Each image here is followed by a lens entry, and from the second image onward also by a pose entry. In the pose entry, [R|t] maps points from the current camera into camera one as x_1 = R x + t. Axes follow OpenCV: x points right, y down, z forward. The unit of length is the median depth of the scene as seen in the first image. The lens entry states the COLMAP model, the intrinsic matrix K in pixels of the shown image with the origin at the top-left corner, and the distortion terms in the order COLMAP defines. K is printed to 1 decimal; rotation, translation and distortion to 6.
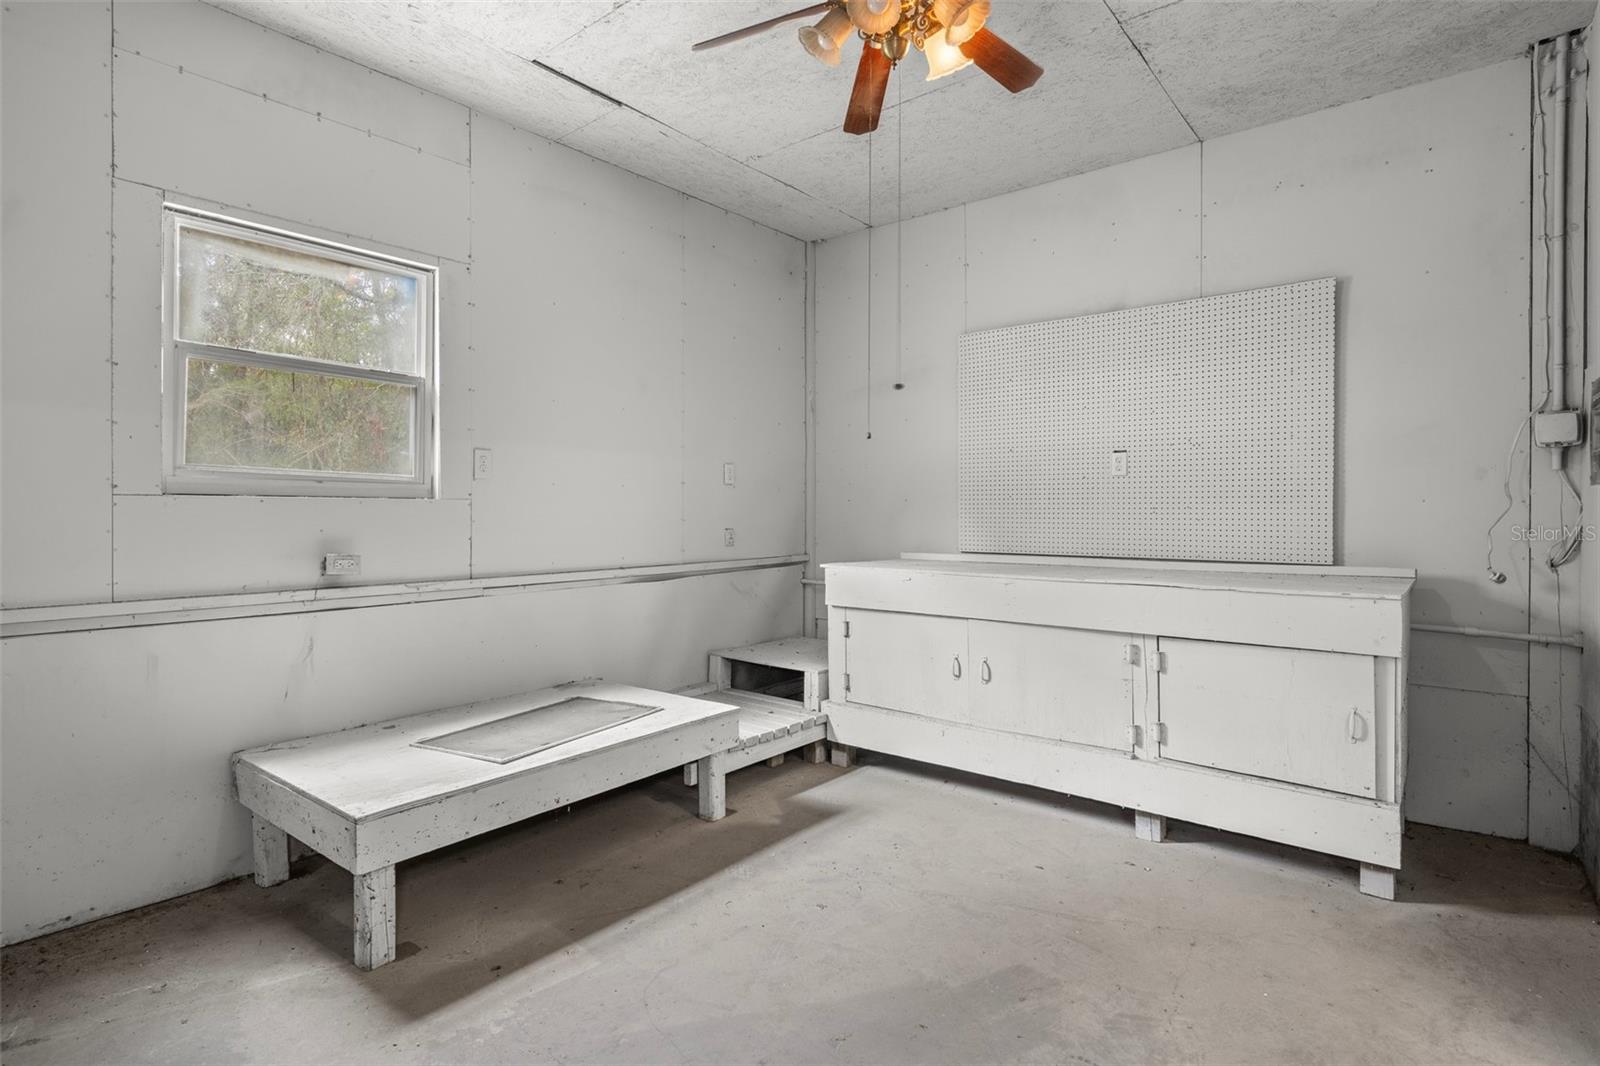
lens RADIAL K [[796.0, 0, 788.7], [0, 796.0, 520.5], [0, 0, 1]] dist [-0.000282, 0.002585]
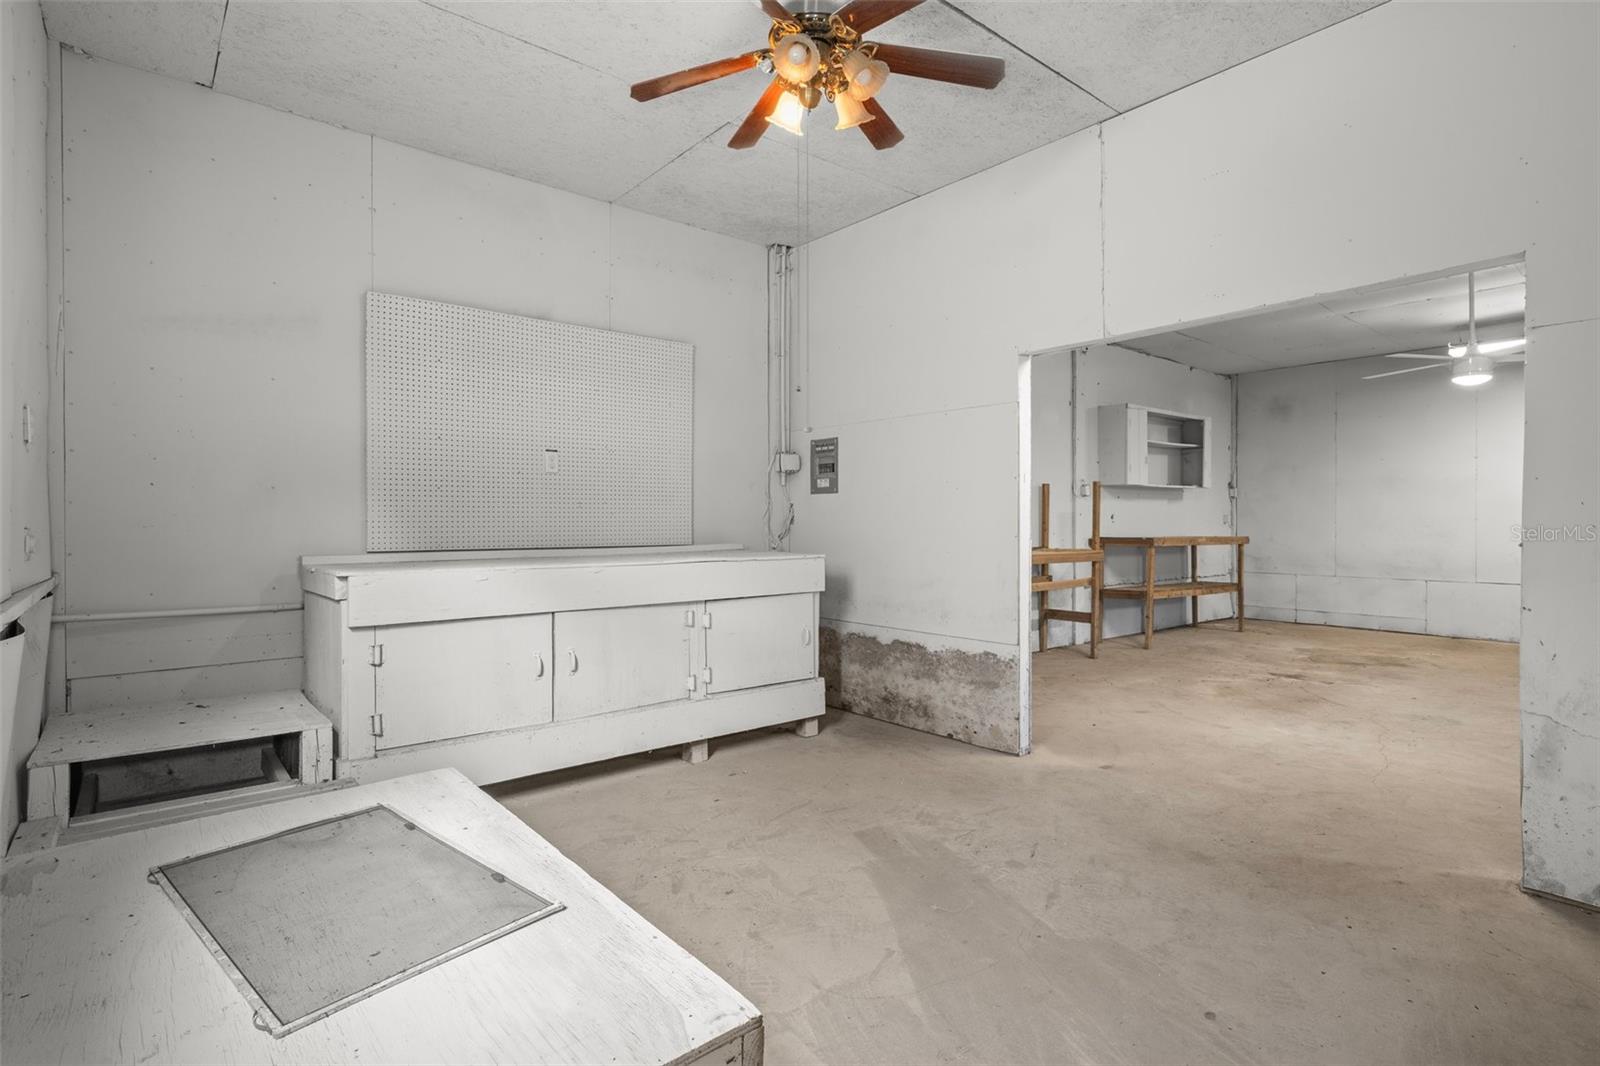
lens RADIAL K [[796.0, 0, 787.5], [0, 796.0, 526.4], [0, 0, 1]] dist [-0.000282, 0.002585]
pose [[0.195399, -0.008943, 0.980683, -0.766314], [0.011559, 0.999910, 0.006815, 0.017650], [-0.980656, 0.010004, 0.195485, 0.610266]]
